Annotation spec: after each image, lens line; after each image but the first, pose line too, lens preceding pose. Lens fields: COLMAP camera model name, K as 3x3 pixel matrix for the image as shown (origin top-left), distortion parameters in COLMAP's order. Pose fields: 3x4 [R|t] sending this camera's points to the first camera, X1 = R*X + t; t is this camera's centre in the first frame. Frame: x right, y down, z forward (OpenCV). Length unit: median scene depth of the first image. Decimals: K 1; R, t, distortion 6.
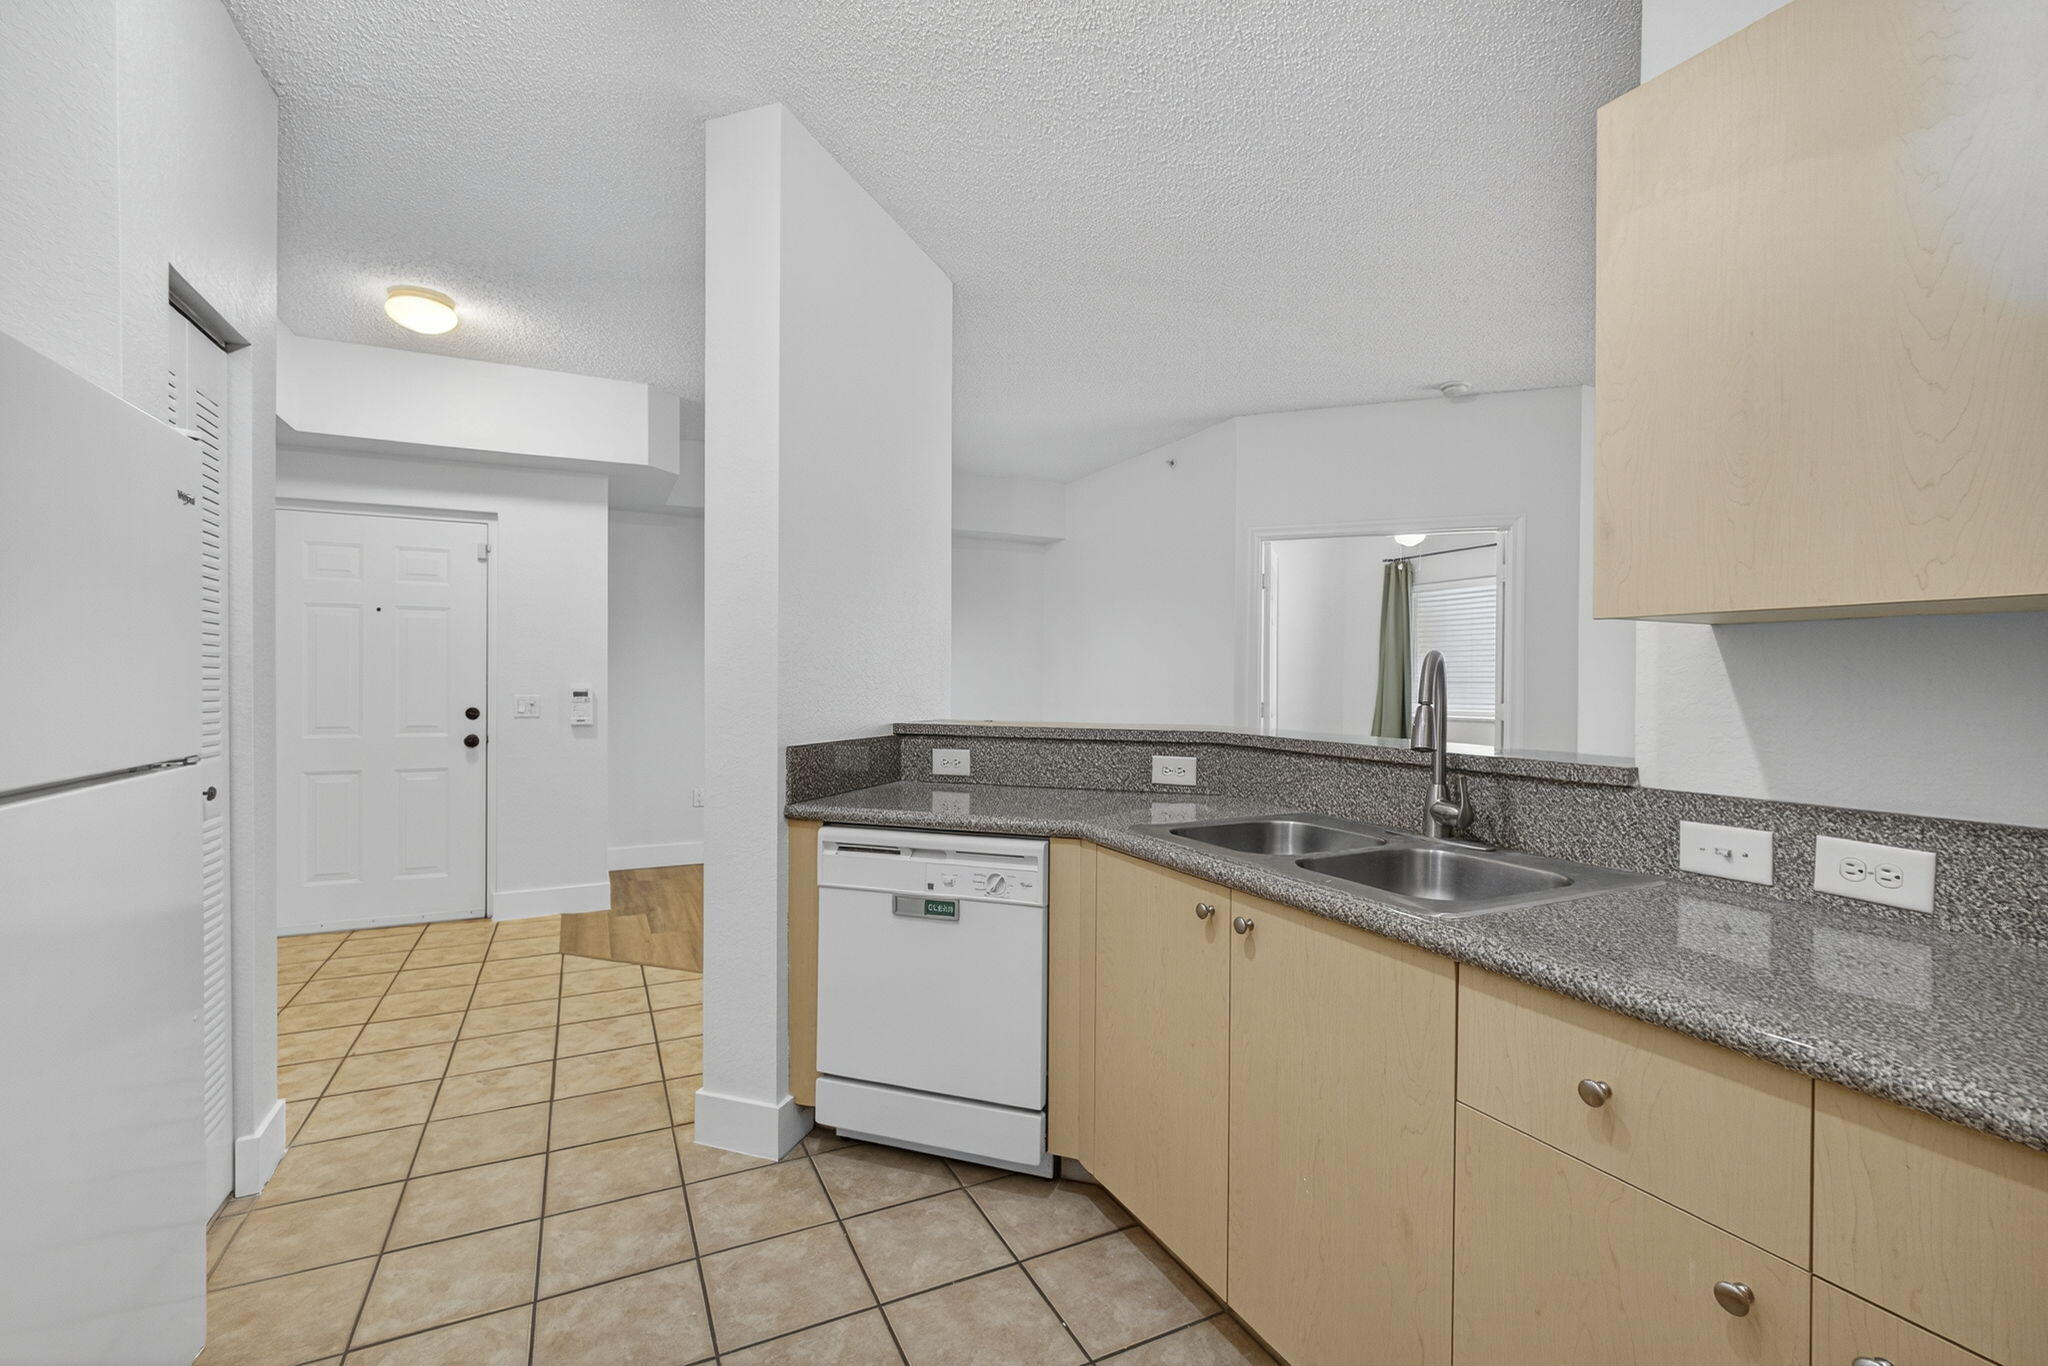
lens RADIAL K [[877.8, 0, 1001.8], [0, 877.8, 687.9], [0, 0, 1]] dist [-0.015331, 0.005596]
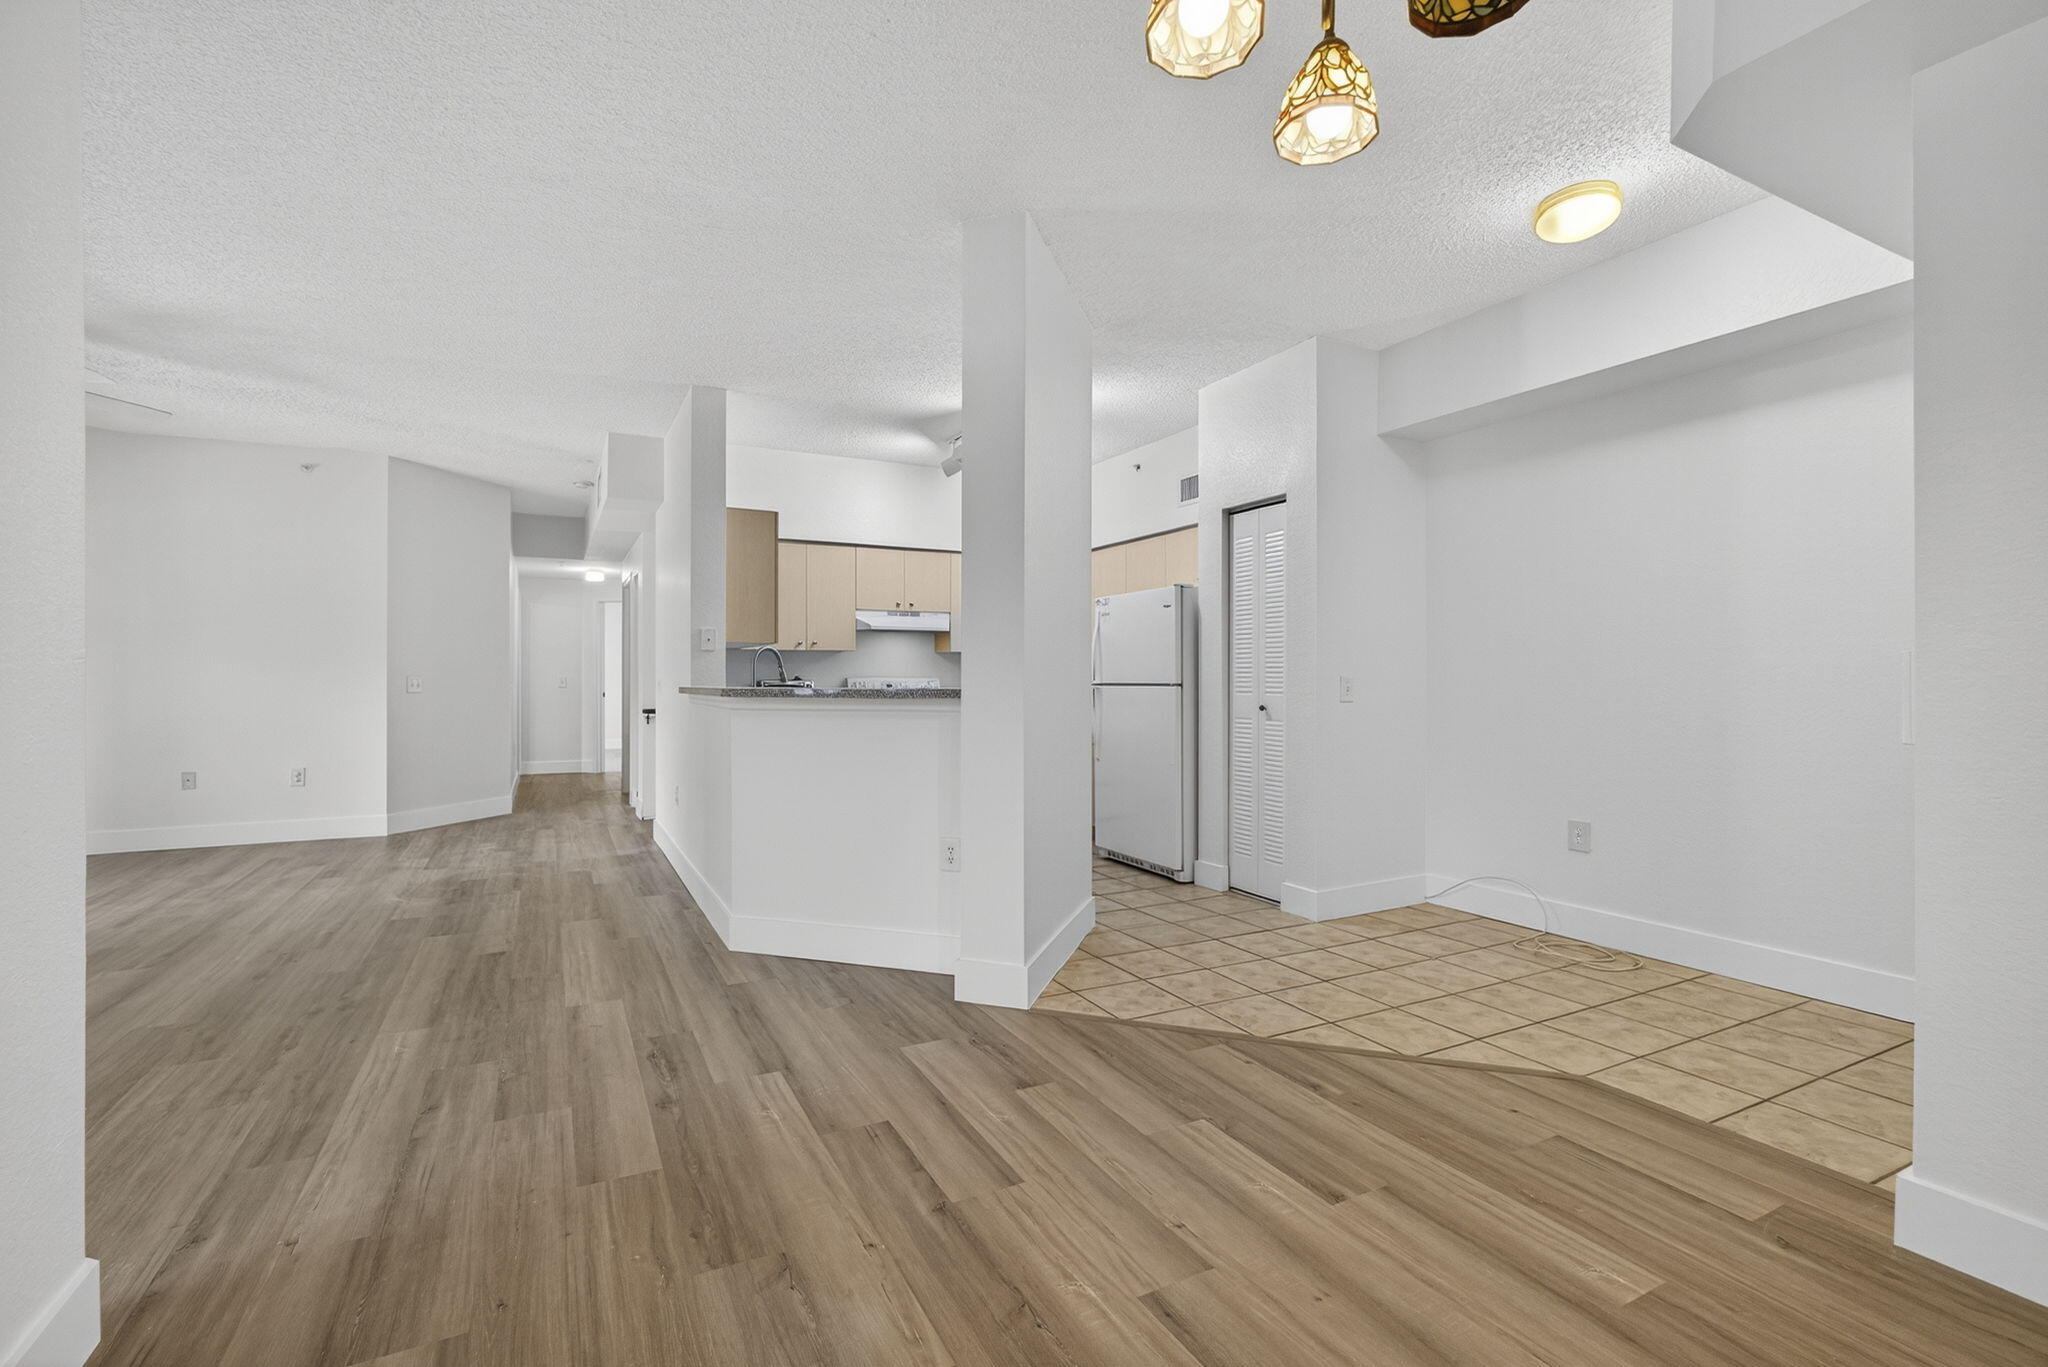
lens RADIAL K [[863.0, 0, 977.7], [0, 863.0, 680.2], [0, 0, 1]] dist [-0.012525, 0.002488]
pose [[-0.999888, -0.005810, -0.013784, -0.095248], [-0.006026, 0.999859, 0.015689, 0.011719], [0.013691, 0.015770, -0.999782, 2.749659]]
